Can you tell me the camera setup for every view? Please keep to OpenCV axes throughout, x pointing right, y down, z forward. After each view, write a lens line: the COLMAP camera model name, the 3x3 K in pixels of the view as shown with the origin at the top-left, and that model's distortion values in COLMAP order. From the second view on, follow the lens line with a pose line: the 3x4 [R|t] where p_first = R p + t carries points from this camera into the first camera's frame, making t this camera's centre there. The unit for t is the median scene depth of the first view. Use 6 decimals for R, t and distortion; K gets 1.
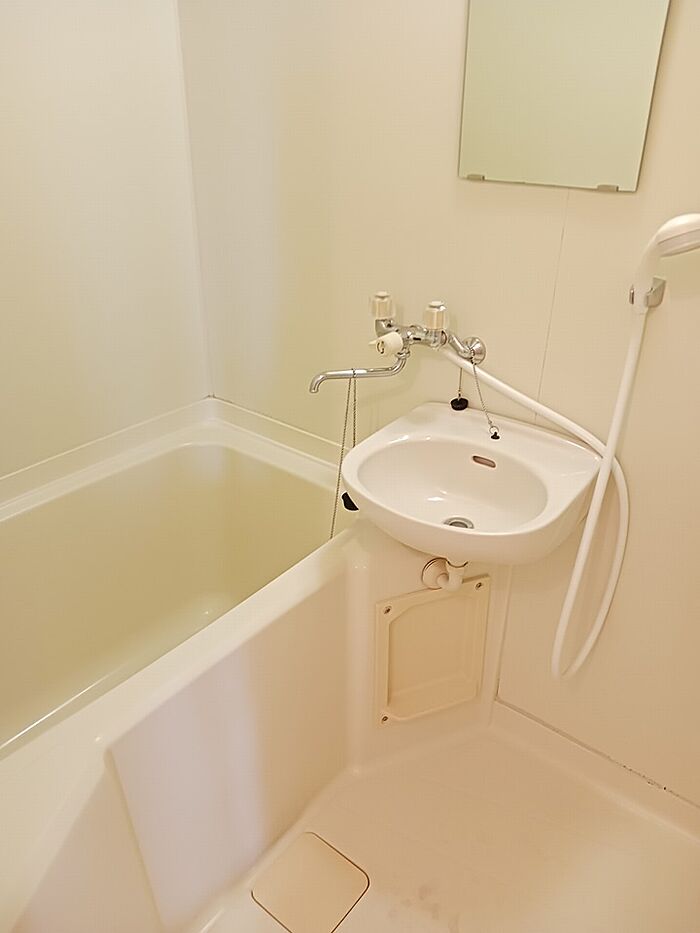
lens RADIAL K [[739.2, 0, 350.0], [0, 739.2, 466.5], [0, 0, 1]] dist [-0.000701, -0.006737]
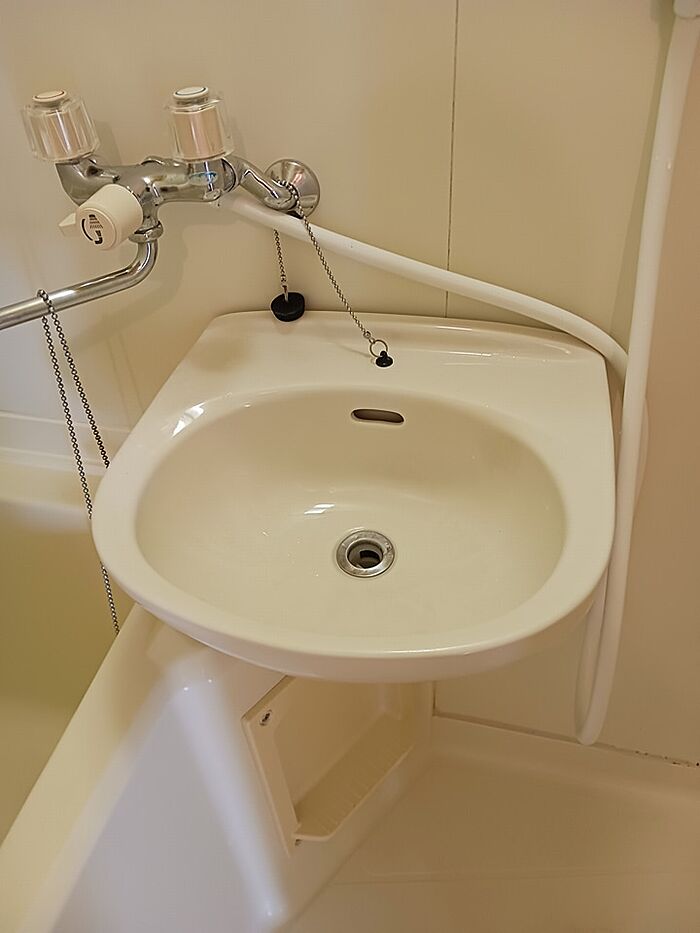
lens RADIAL K [[706.8, 0, 350.0], [0, 706.8, 466.5], [0, 0, 1]] dist [-0.034805, 0.001086]
pose [[0.900041, -0.322785, 0.292808, 0.013872], [0.241730, 0.928807, 0.280862, -0.110753], [-0.362620, -0.182007, 0.913991, 0.553076]]
